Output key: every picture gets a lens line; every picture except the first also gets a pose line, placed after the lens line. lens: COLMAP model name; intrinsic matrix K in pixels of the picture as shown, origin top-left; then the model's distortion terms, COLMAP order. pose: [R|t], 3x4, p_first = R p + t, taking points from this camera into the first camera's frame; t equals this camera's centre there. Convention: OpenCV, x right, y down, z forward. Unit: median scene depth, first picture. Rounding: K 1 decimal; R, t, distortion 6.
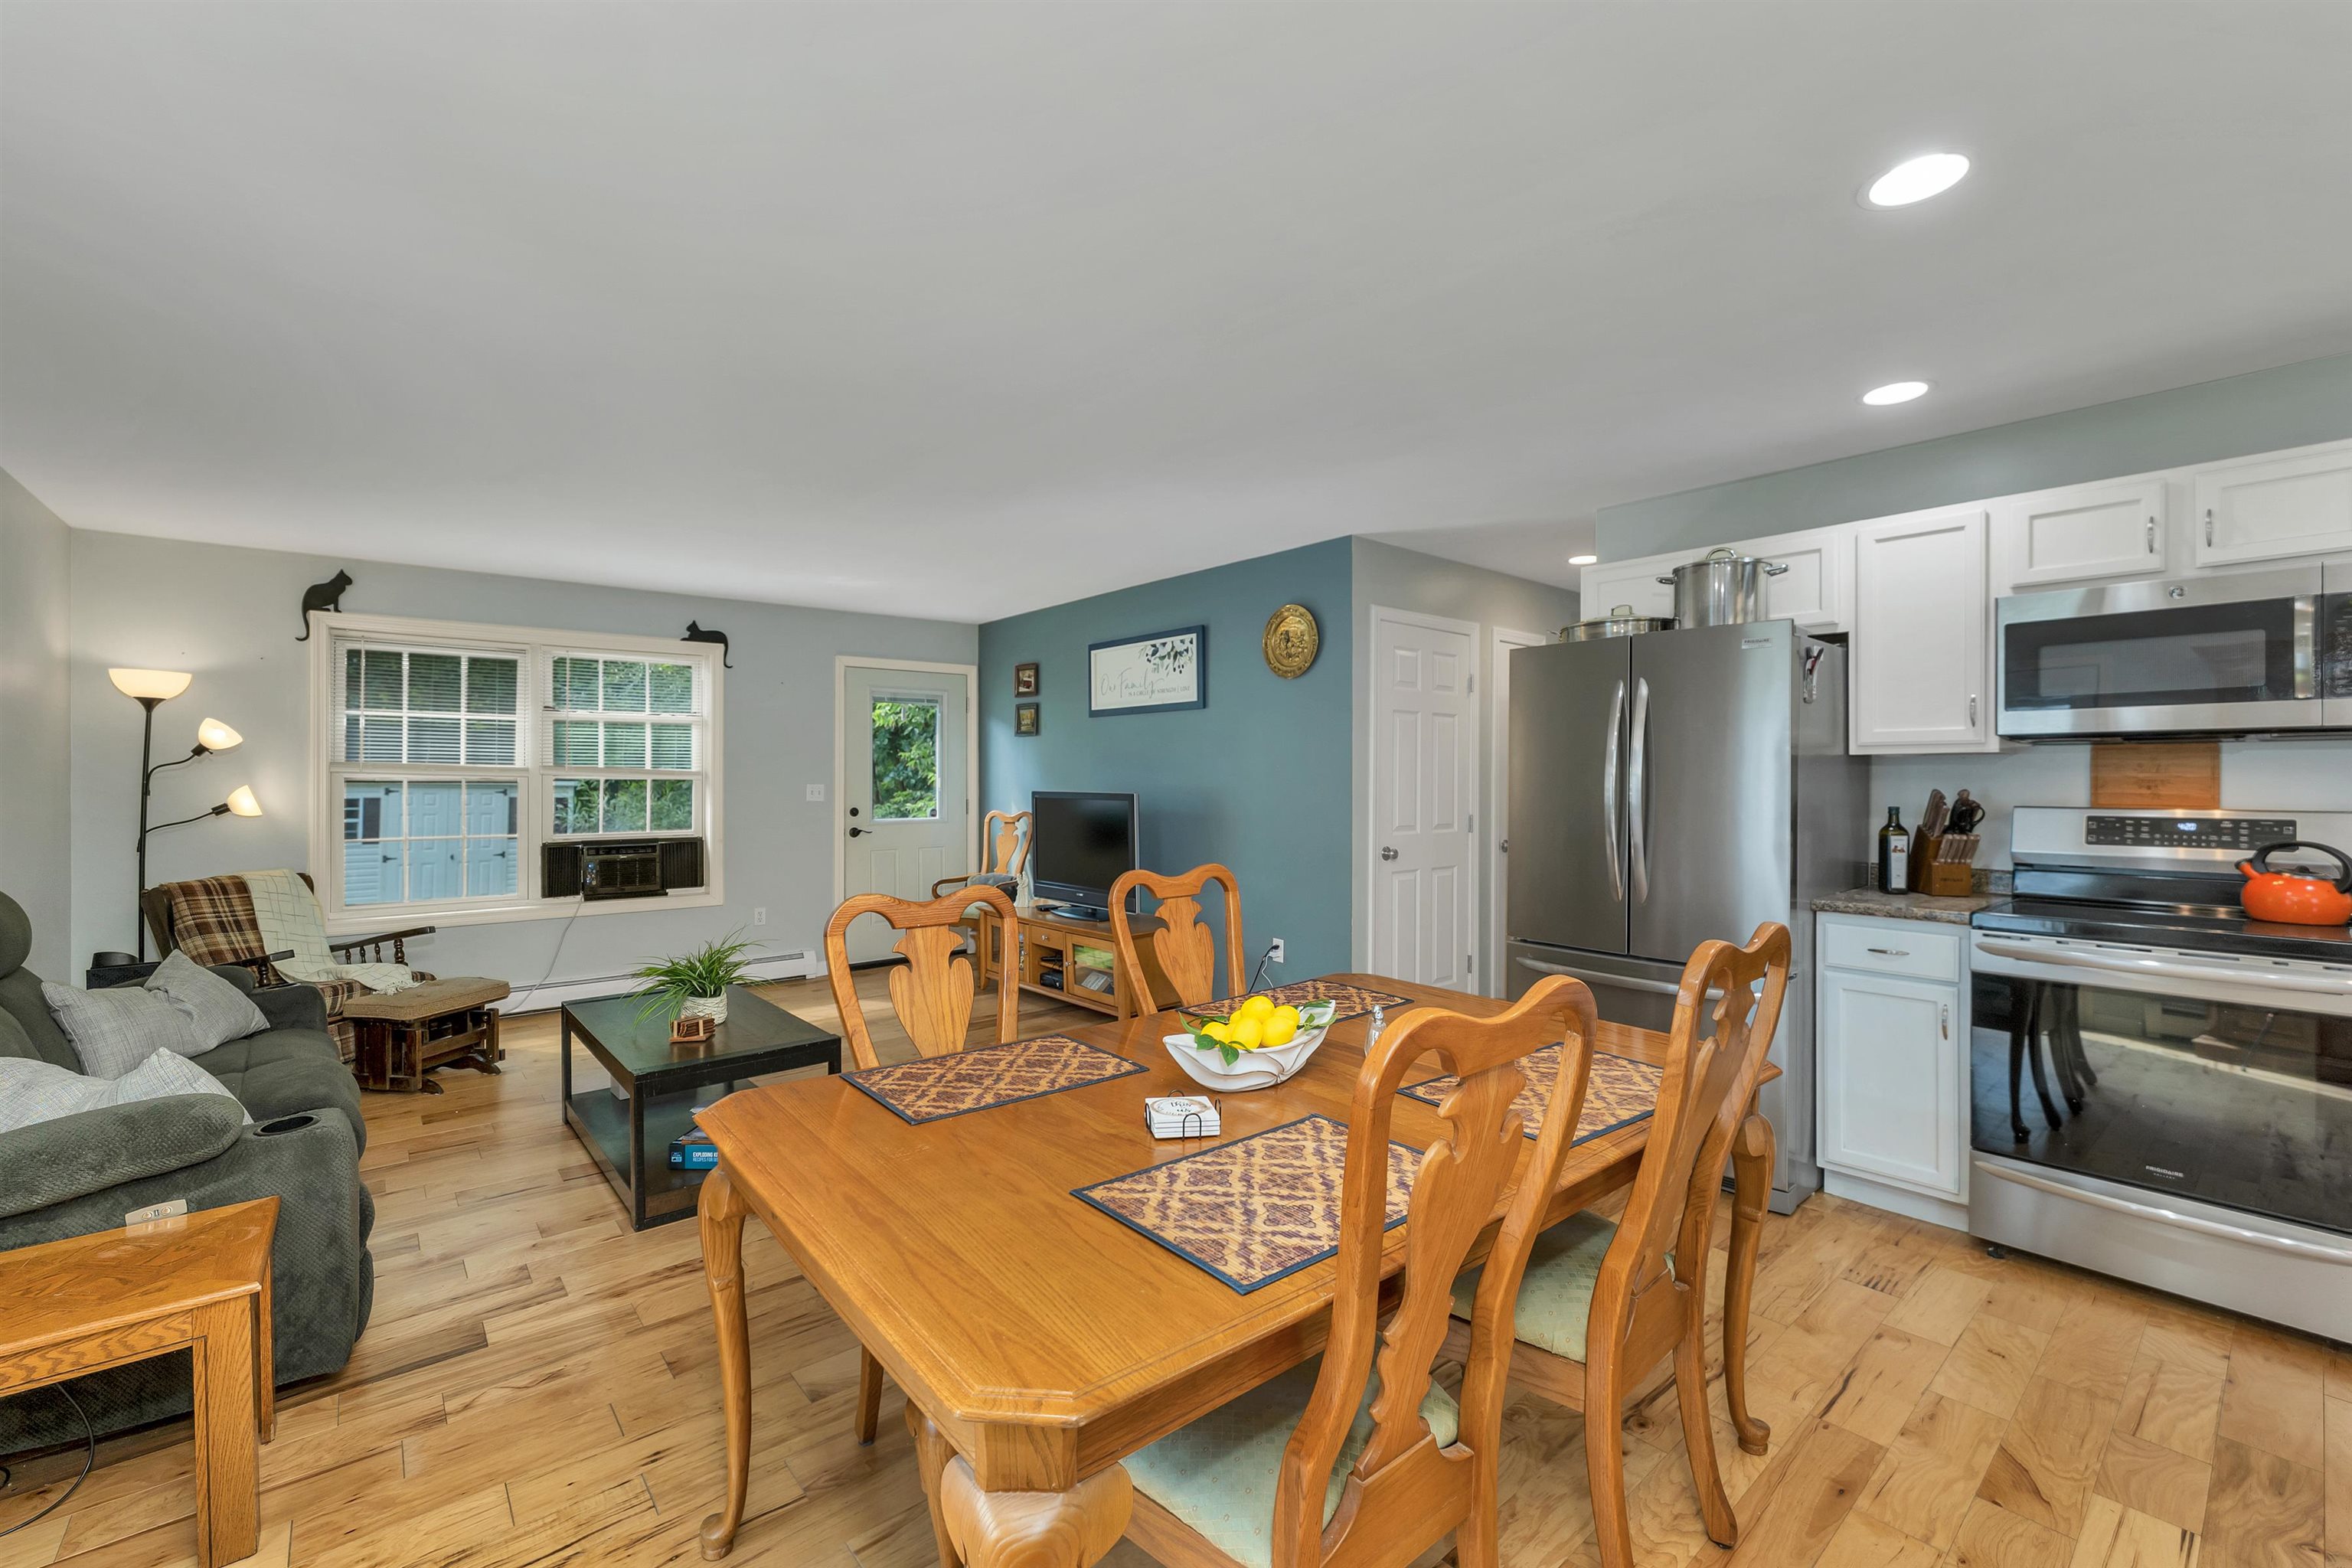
lens RADIAL K [[965.9, 0, 1176.0], [0, 965.9, 784.0], [0, 0, 1]] dist [-0.000857, -0.000010]
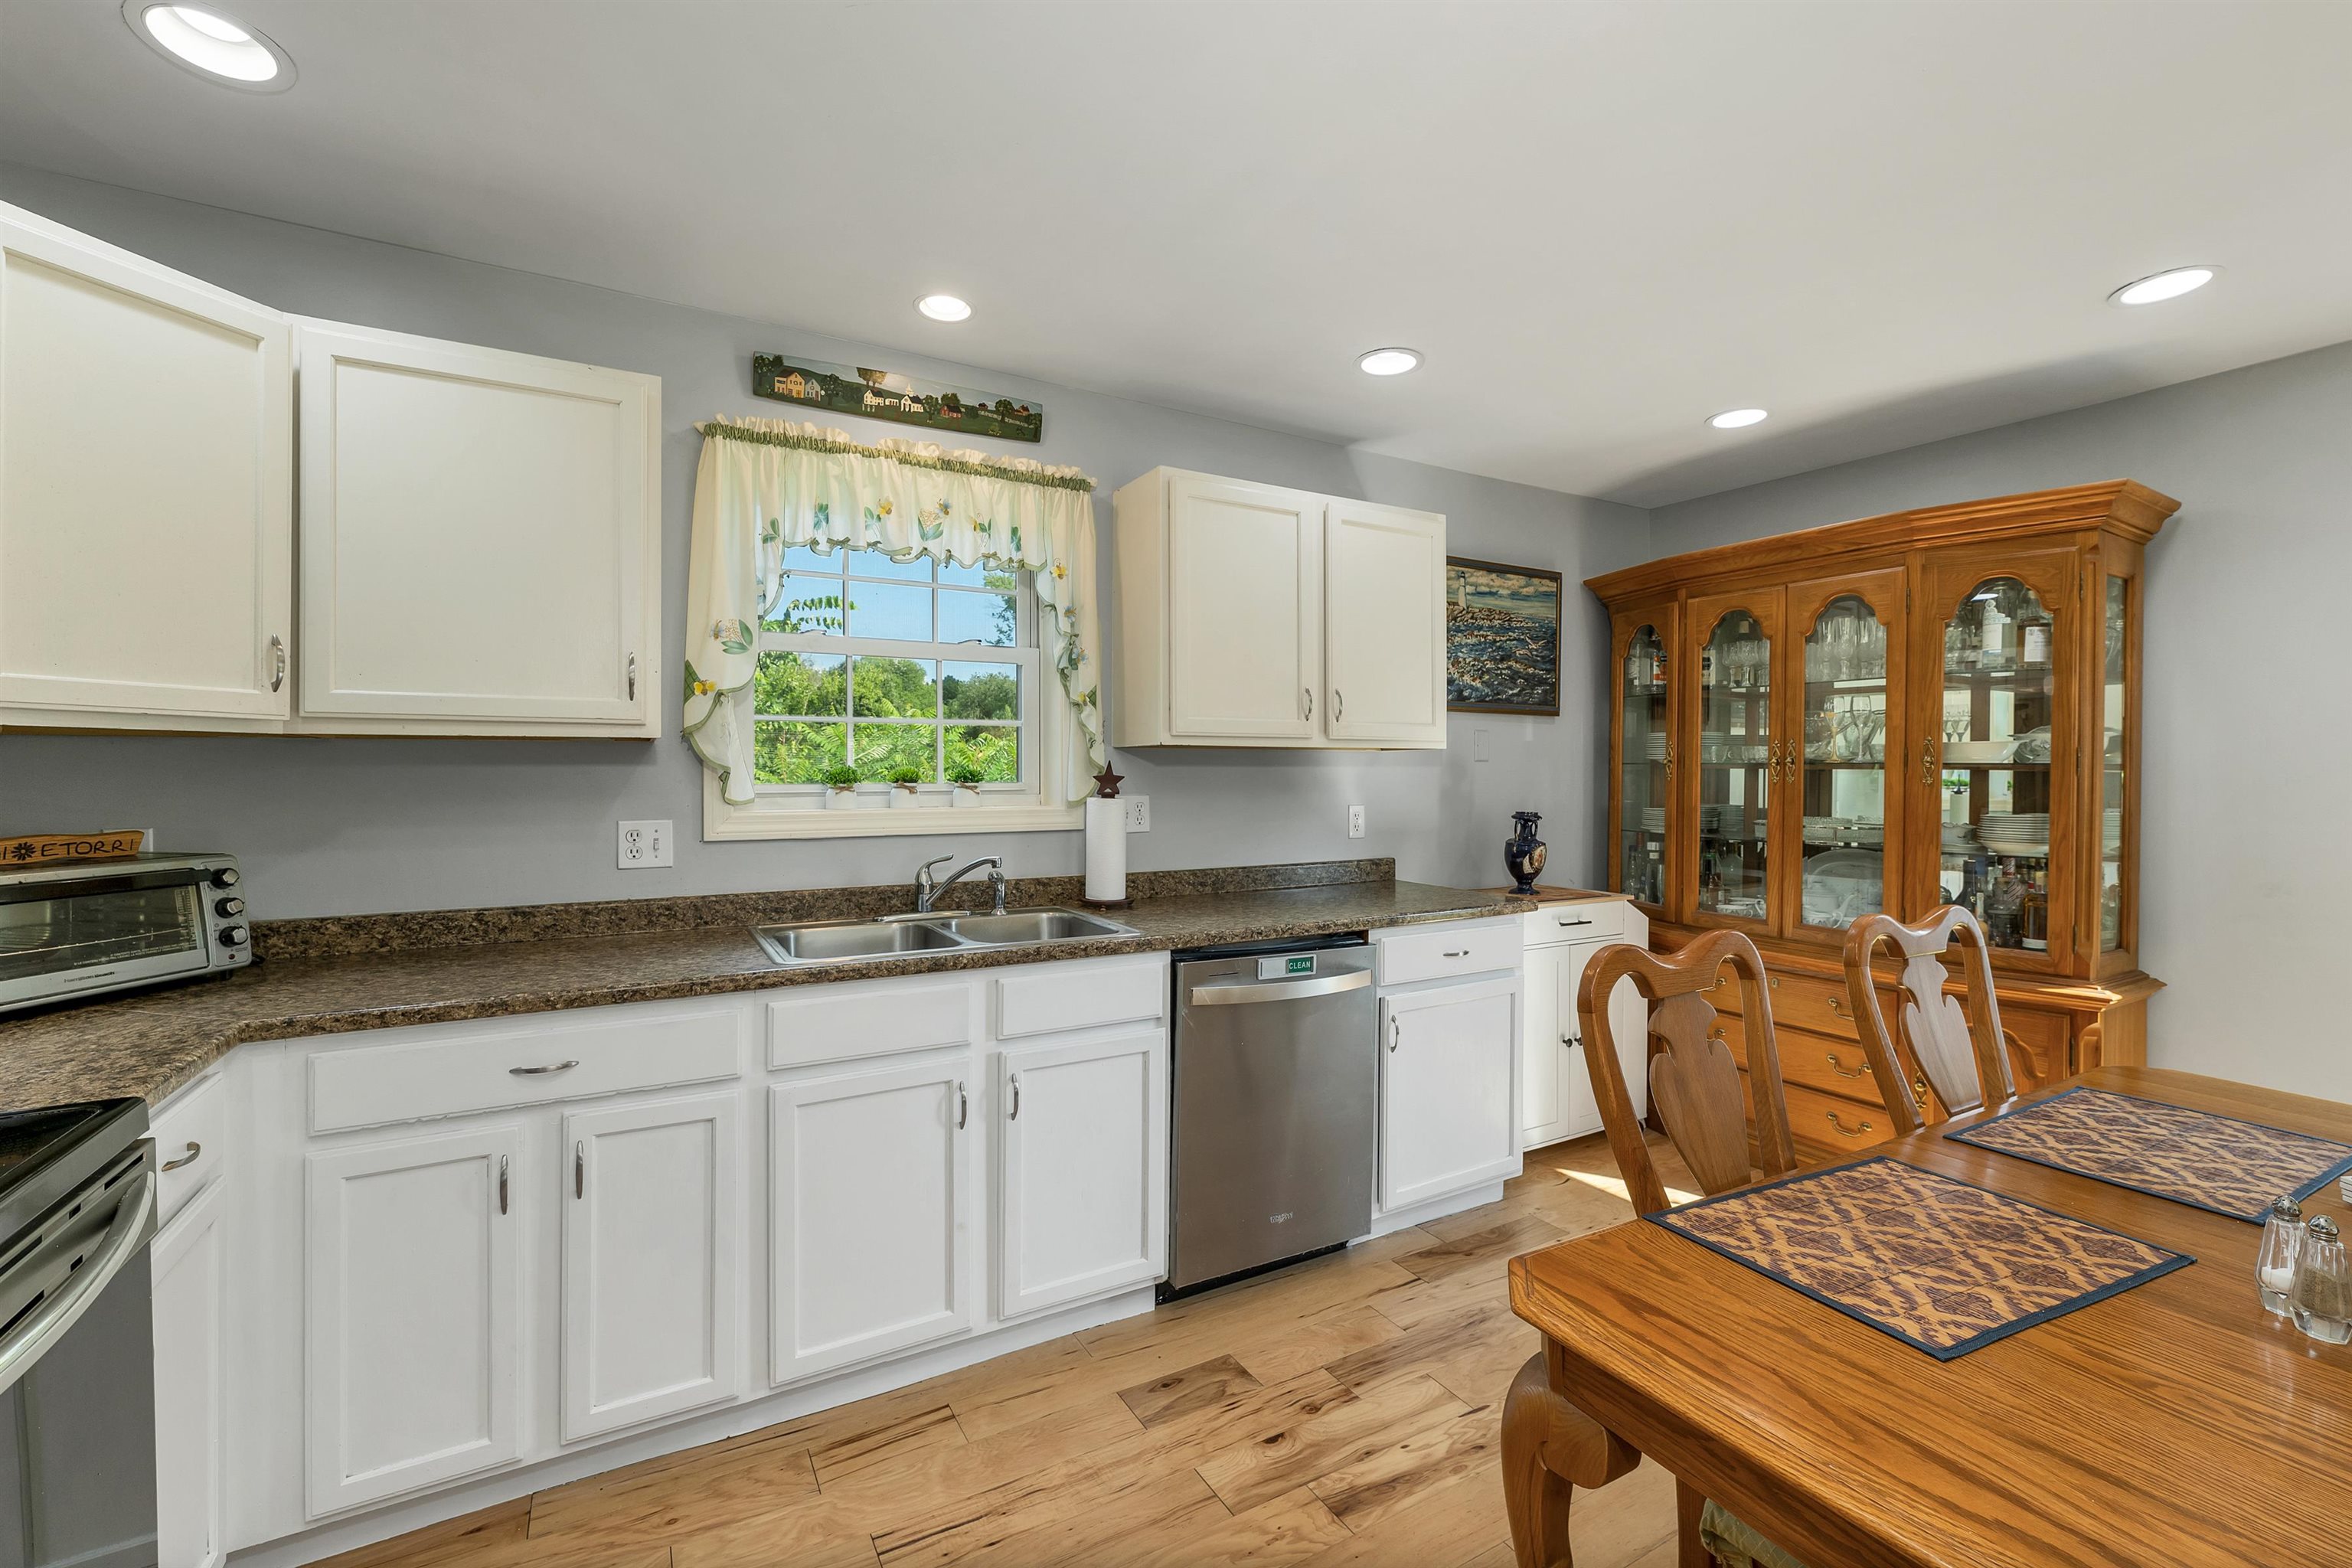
lens RADIAL K [[991.7, 0, 1173.2], [0, 991.7, 767.6], [0, 0, 1]] dist [0.000261, 0.000330]
pose [[-0.984062, 0.000807, 0.177822, 0.409304], [0.000828, 1.000000, 0.000045, -0.006875], [-0.177822, 0.000191, -0.984063, 0.931307]]
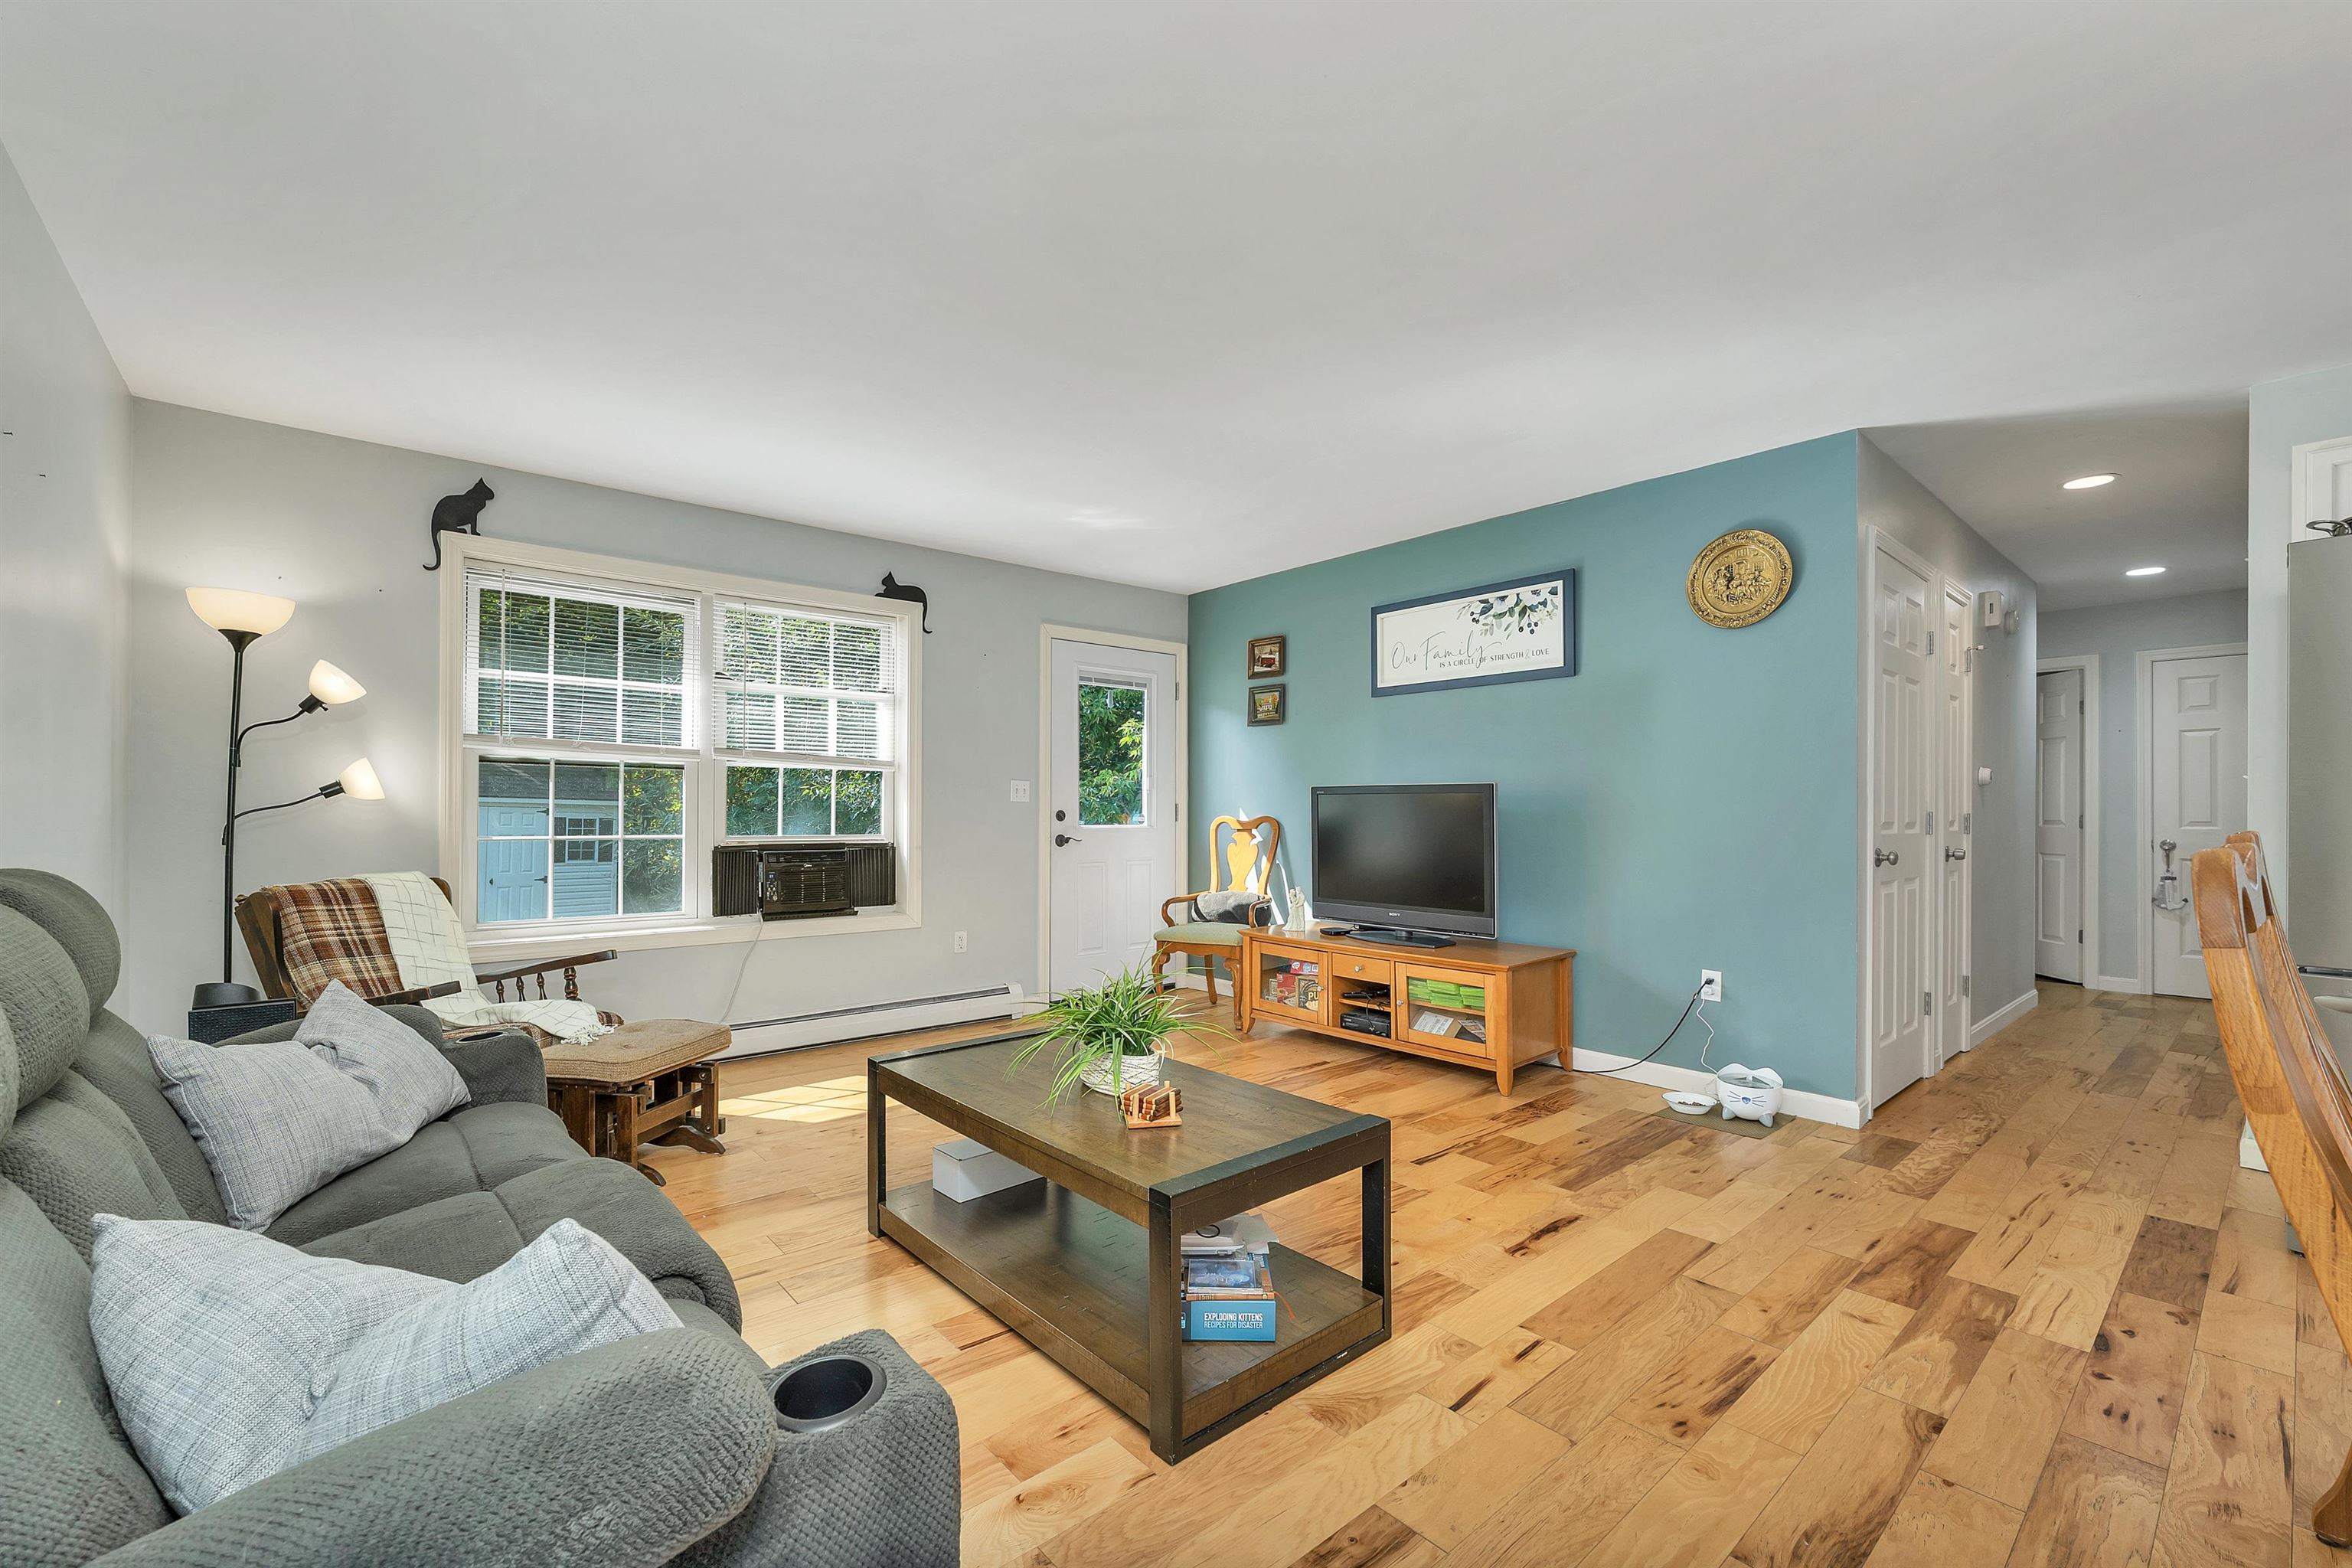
lens RADIAL K [[969.3, 0, 1180.4], [0, 969.3, 815.4], [0, 0, 1]] dist [-0.001405, 0.000097]
pose [[0.999960, 0.003884, 0.008001, -0.485714], [-0.003857, 0.999987, -0.003469, 0.063728], [-0.008014, 0.003438, 0.999962, 0.358999]]
